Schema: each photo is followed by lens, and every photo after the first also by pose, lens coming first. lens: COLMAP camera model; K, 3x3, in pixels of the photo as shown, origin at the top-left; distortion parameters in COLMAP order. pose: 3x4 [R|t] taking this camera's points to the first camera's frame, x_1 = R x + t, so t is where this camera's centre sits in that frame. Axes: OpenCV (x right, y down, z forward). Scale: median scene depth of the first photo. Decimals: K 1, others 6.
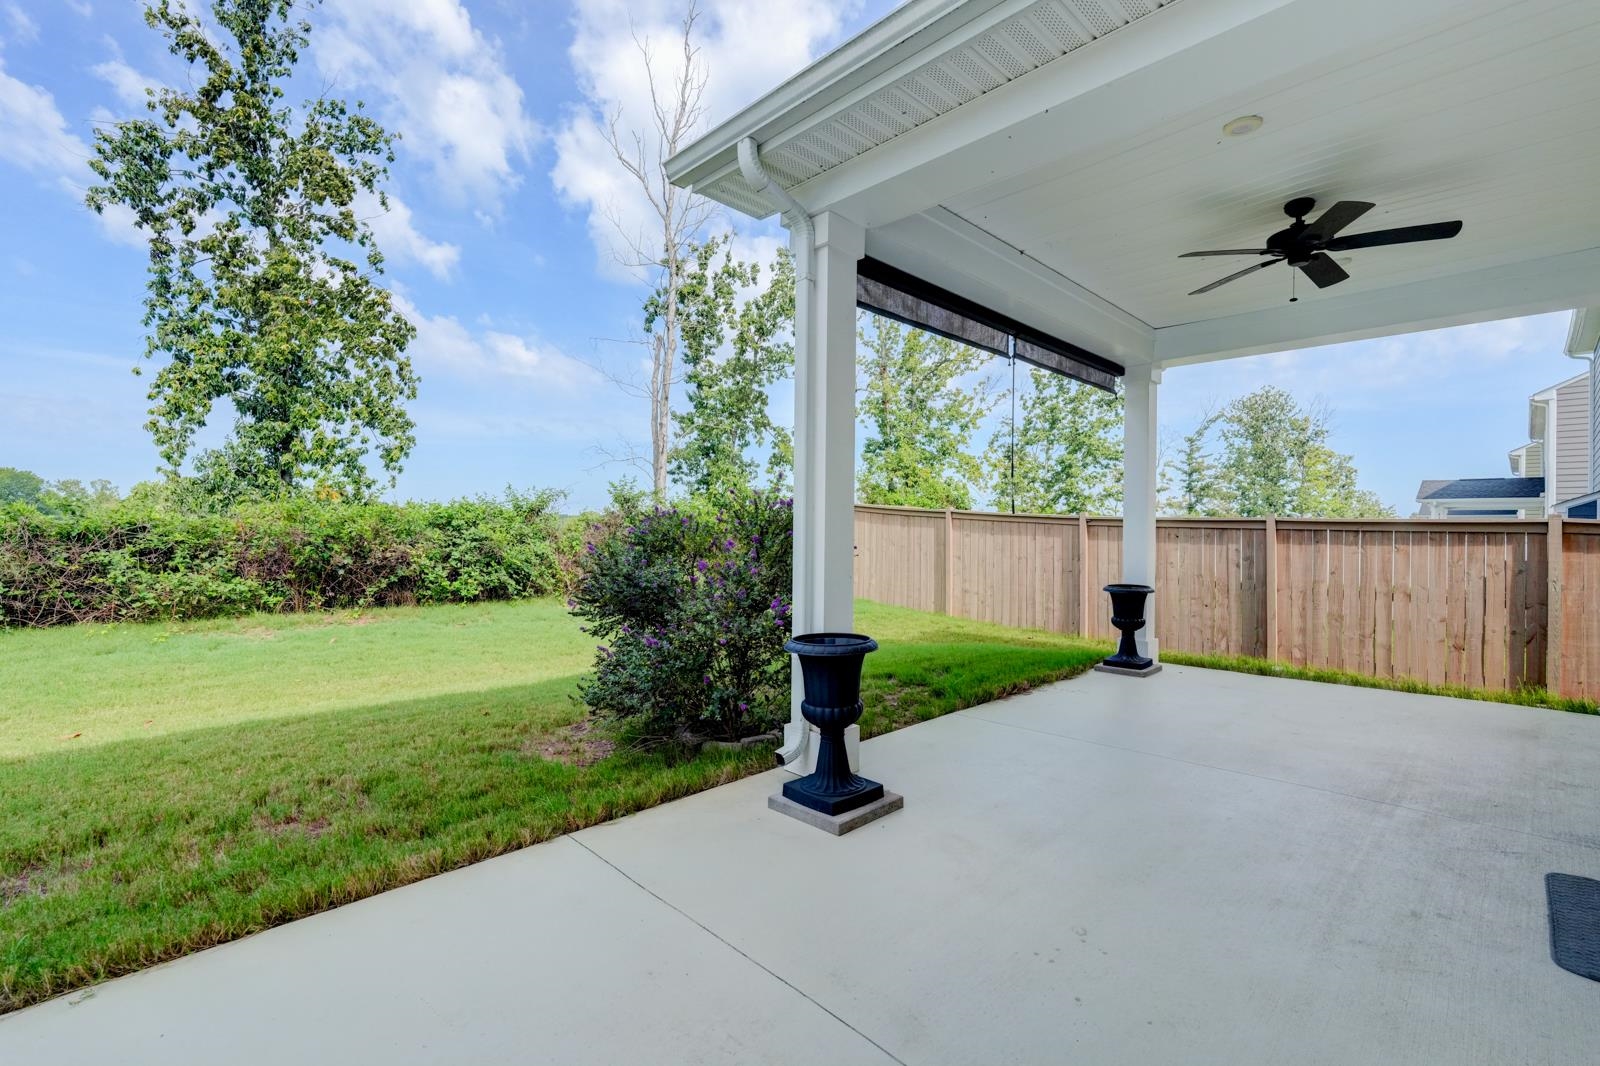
lens RADIAL K [[701.9, 0, 802.5], [0, 701.9, 533.8], [0, 0, 1]] dist [0.002127, 0.000363]
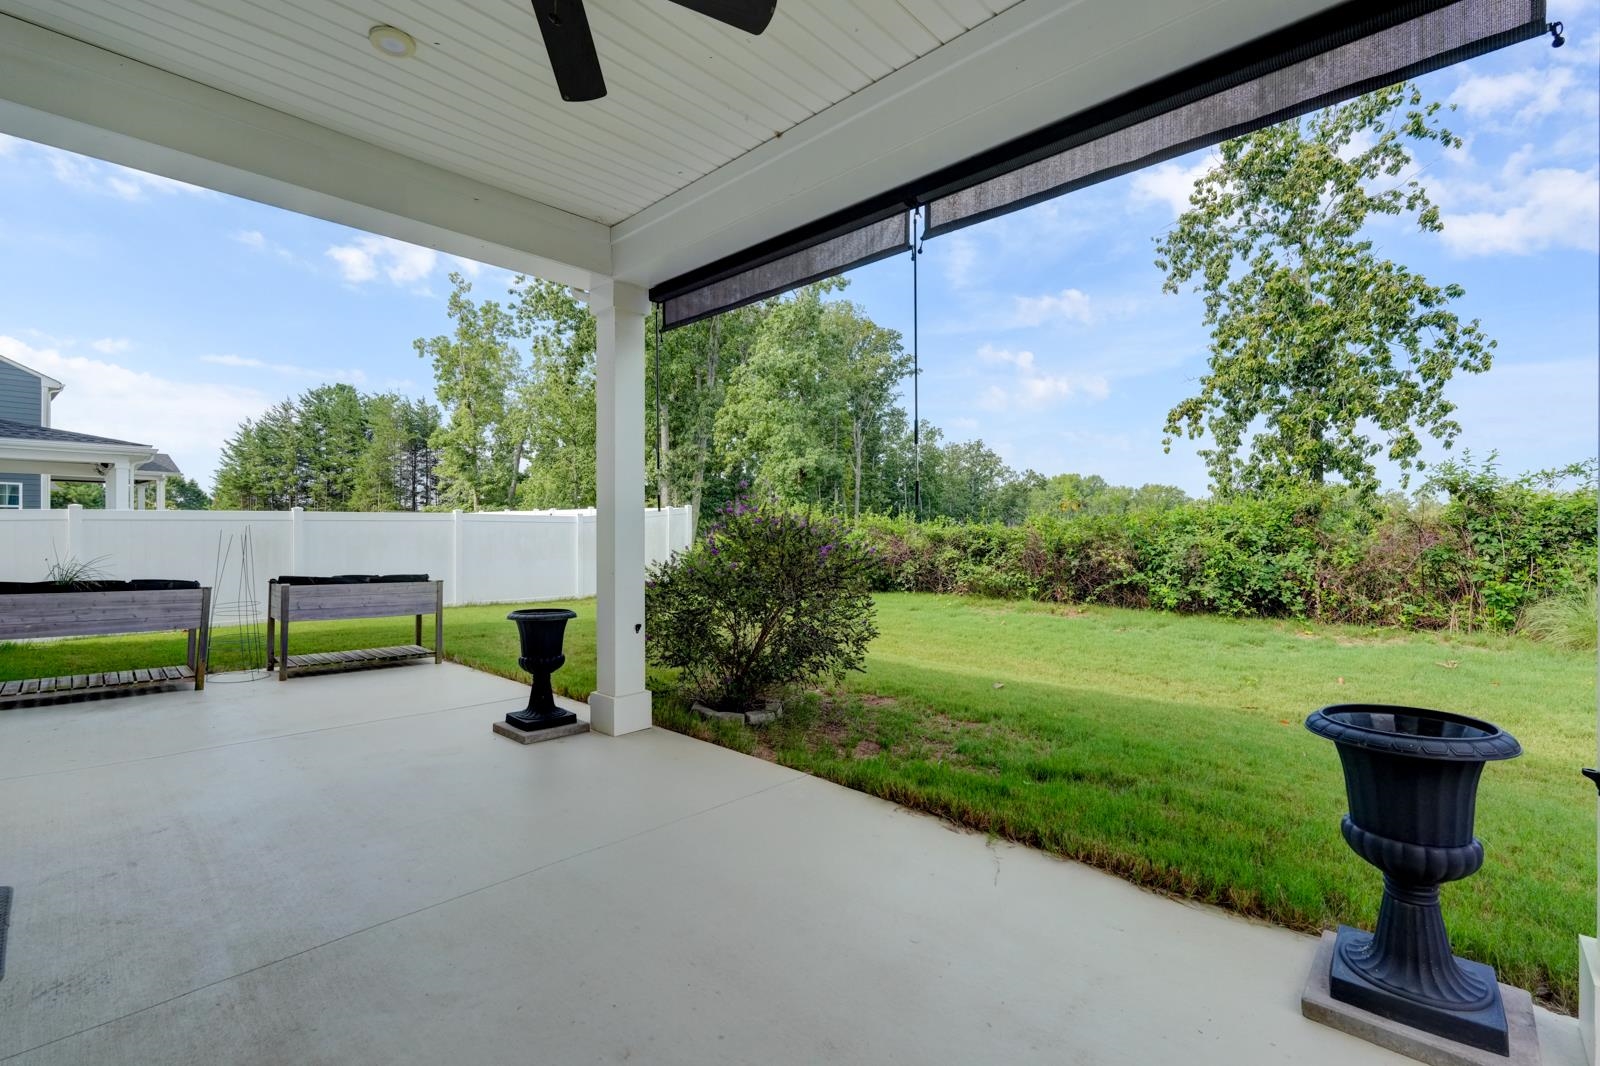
lens RADIAL K [[701.9, 0, 802.5], [0, 701.9, 533.8], [0, 0, 1]] dist [0.002127, 0.000363]
pose [[0.040114, -0.006226, -0.999176, 0.471304], [-0.004500, 0.999969, -0.006411, 0.000275], [0.999185, 0.004753, 0.040084, 0.465972]]
